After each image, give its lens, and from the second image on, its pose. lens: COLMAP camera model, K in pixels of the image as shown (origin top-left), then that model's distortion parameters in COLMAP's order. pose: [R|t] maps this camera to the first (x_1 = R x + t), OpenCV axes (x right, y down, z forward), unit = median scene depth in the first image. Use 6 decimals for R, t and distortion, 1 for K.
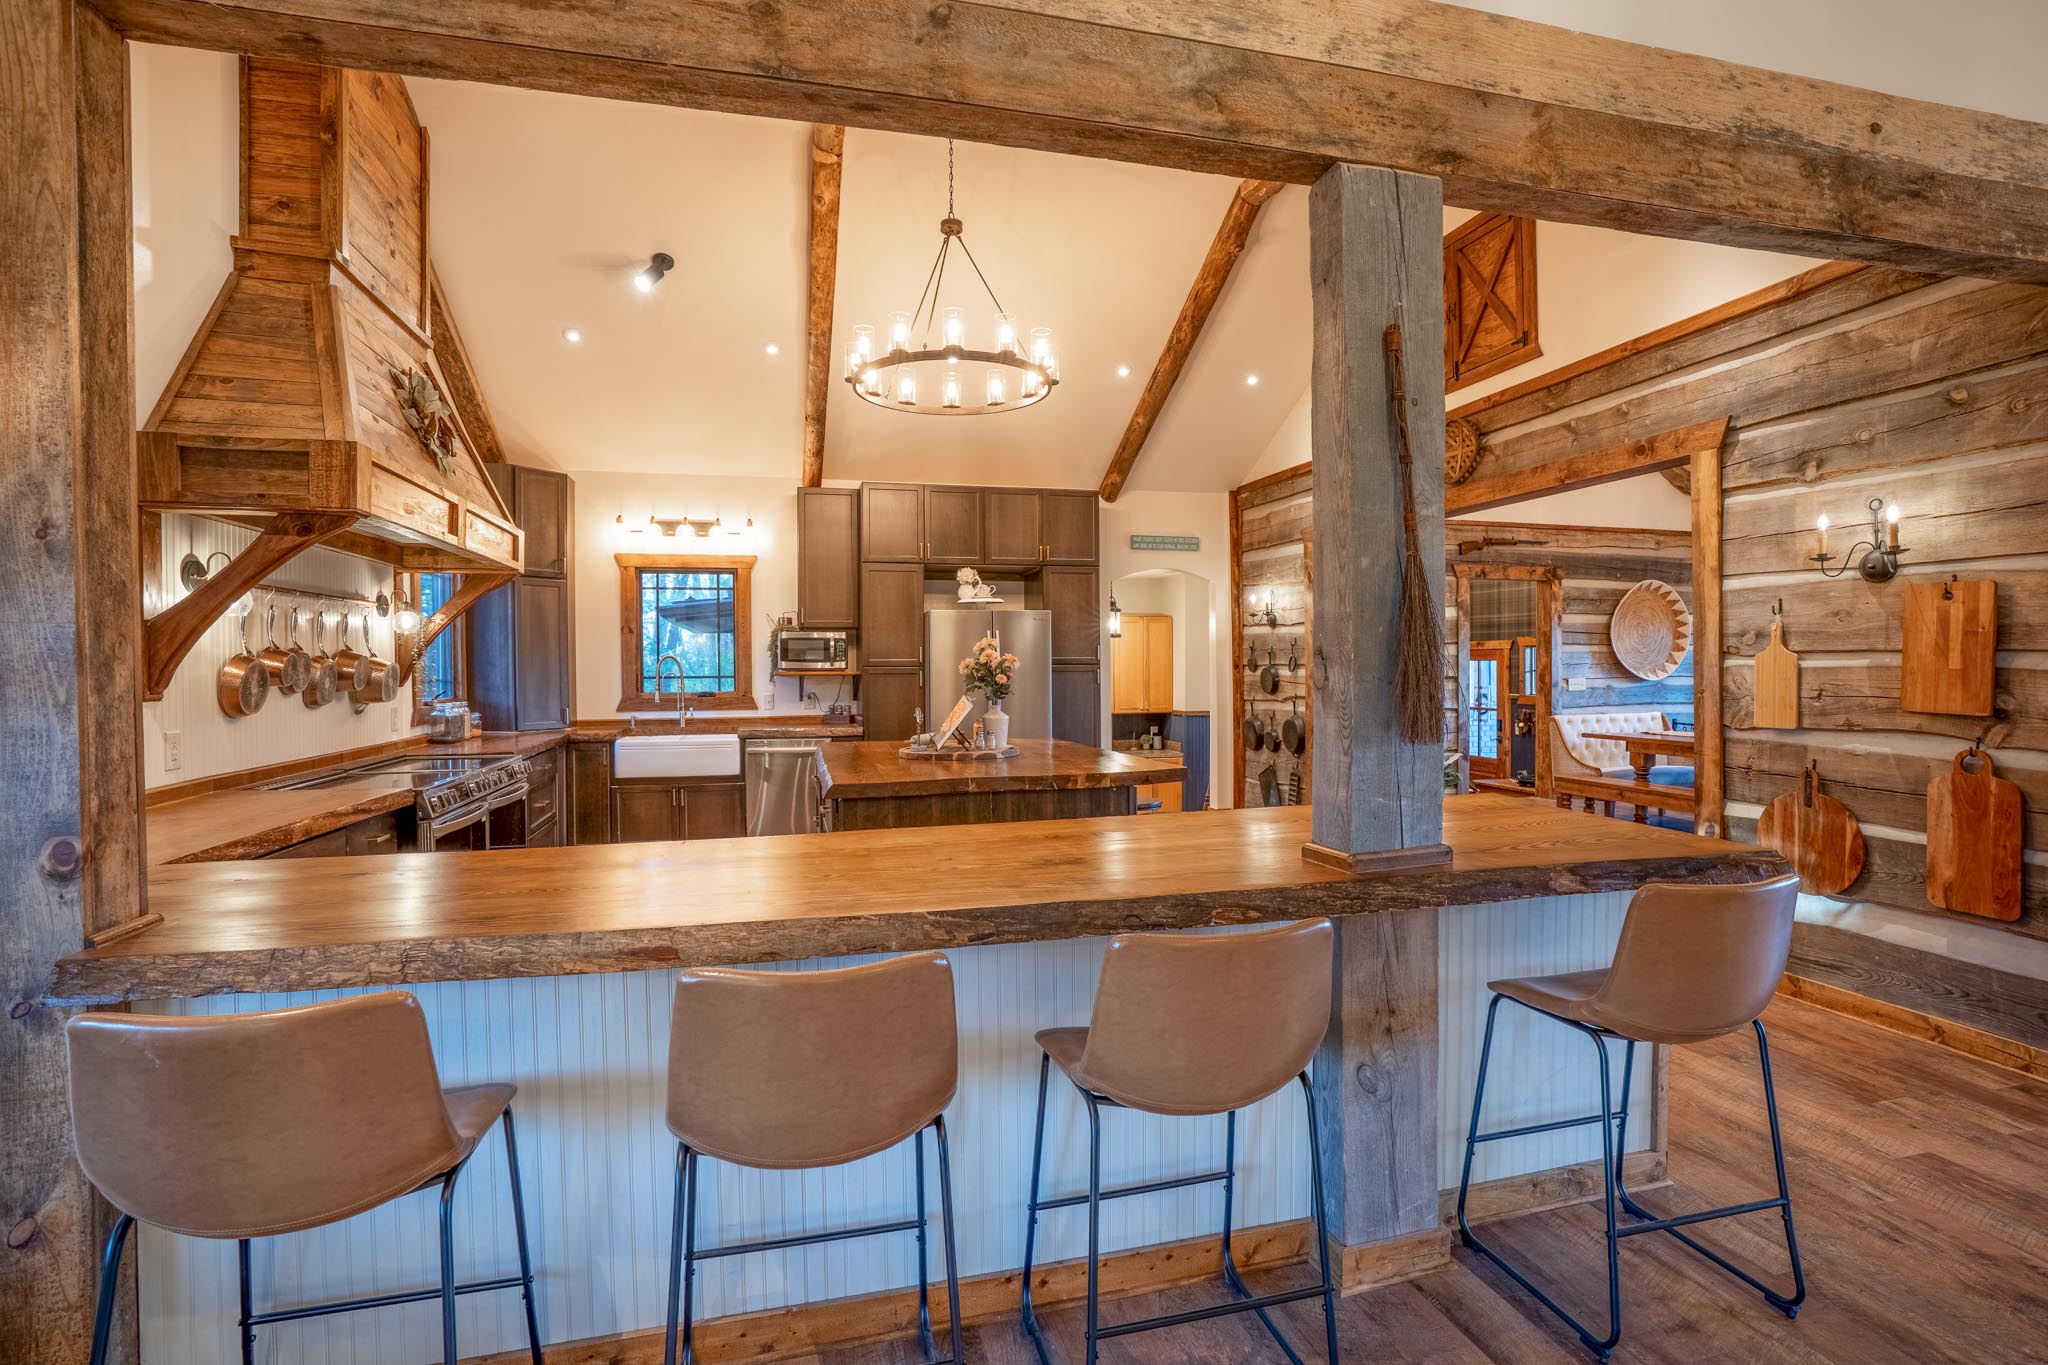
lens RADIAL K [[967.7, 0, 1026.3], [0, 967.7, 675.2], [0, 0, 1]] dist [-0.041963, 0.004731]
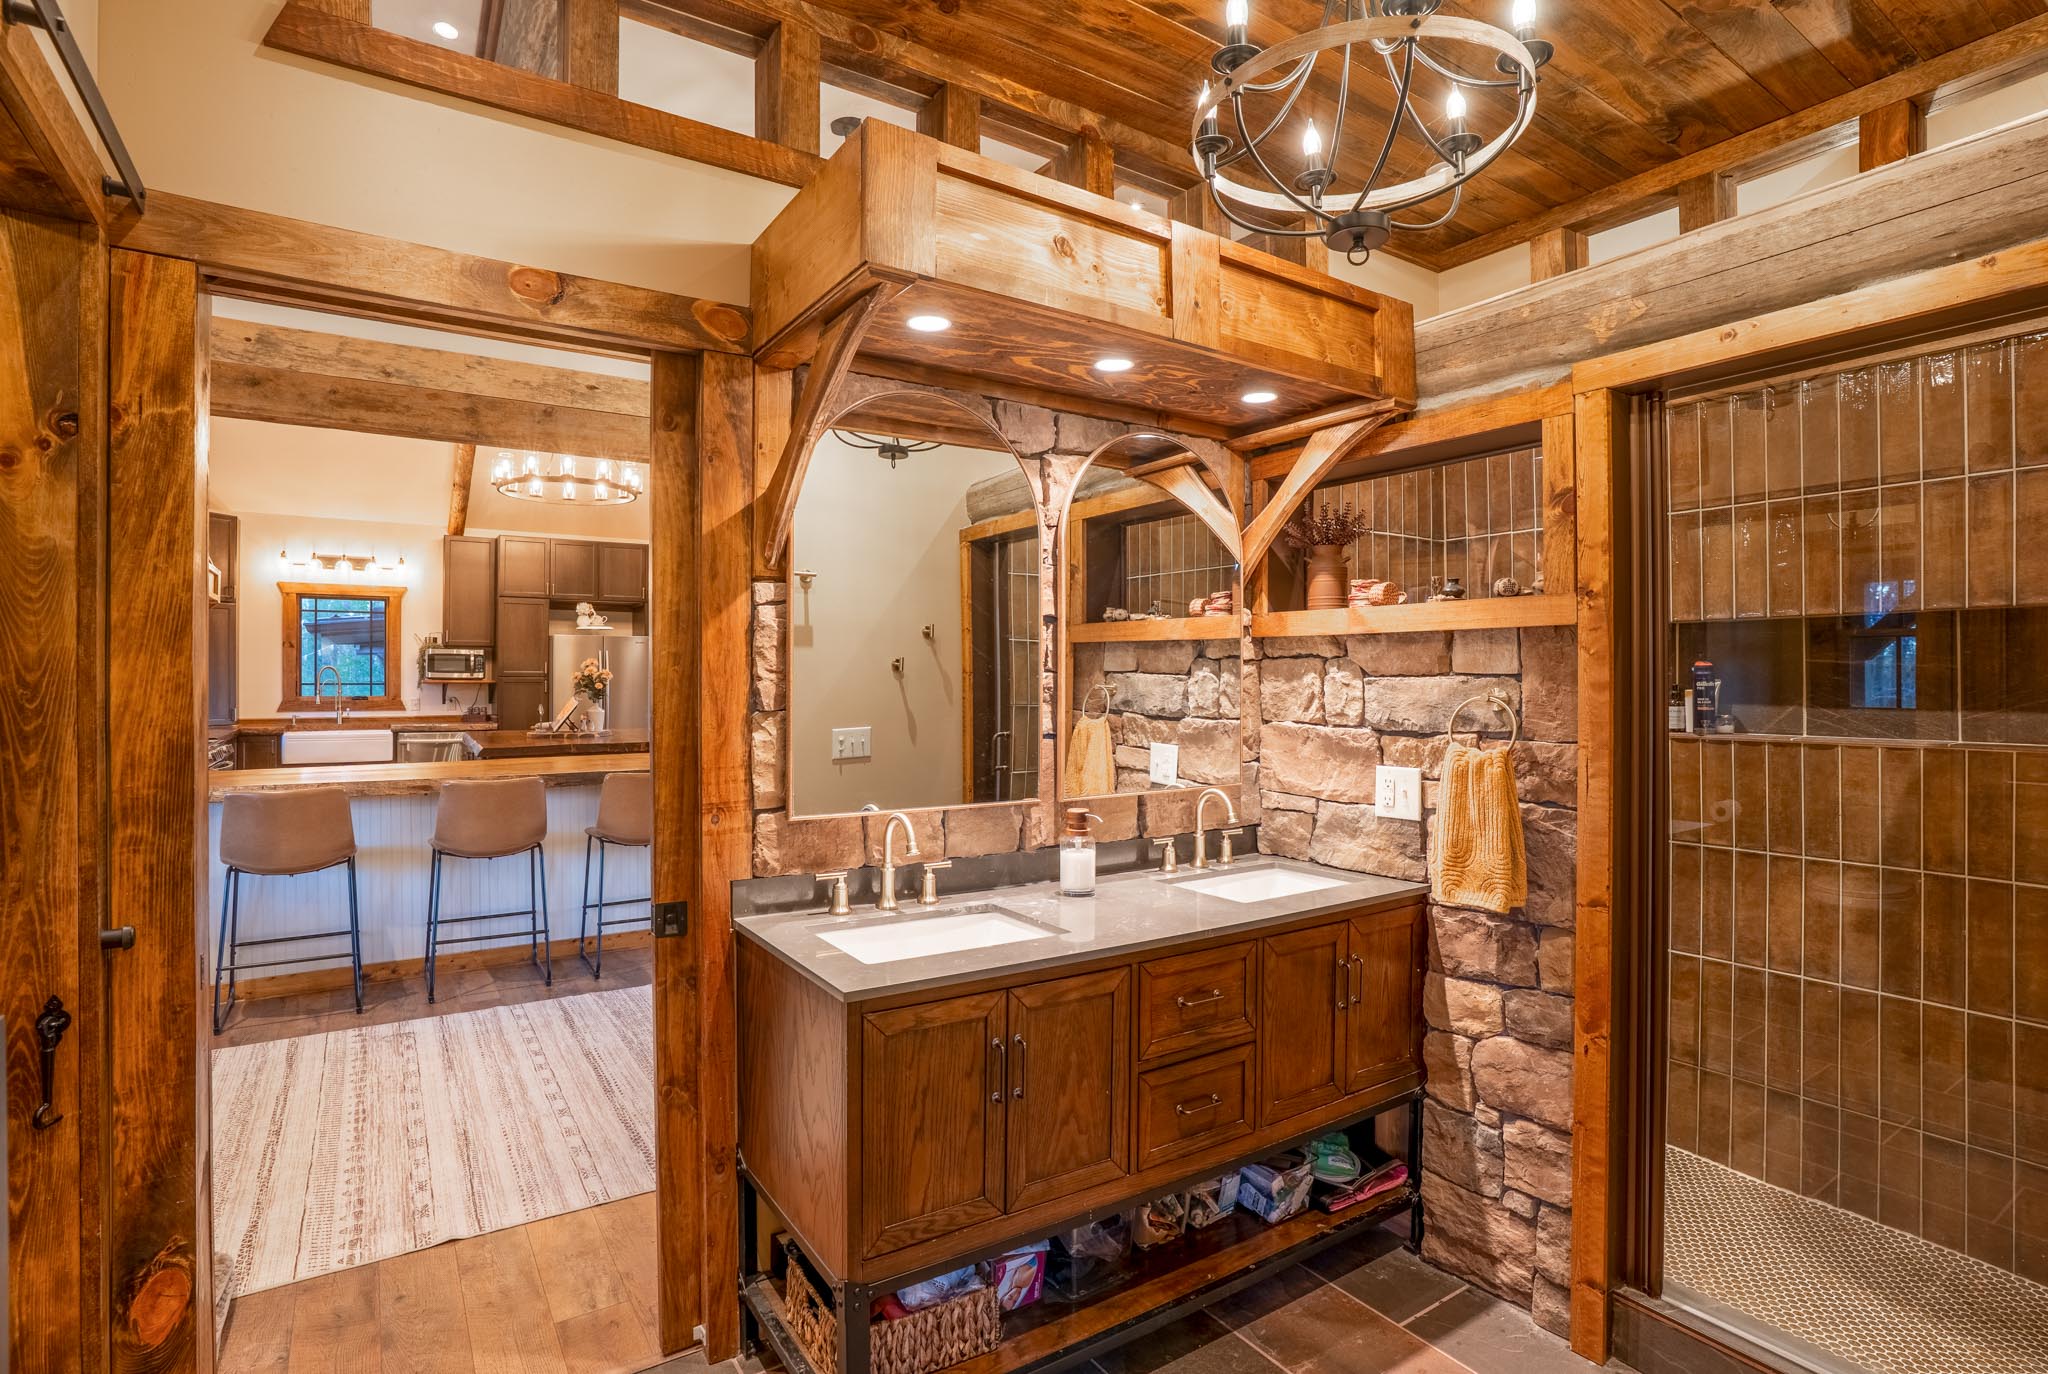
lens RADIAL K [[967.7, 0, 975.0], [0, 967.7, 674.2], [0, 0, 1]] dist [-0.041963, 0.004731]
pose [[0.954044, 0.010491, 0.299483, 0.055392], [-0.006209, 0.999865, -0.015245, 0.003179], [-0.299602, 0.012685, 0.953980, -0.407657]]
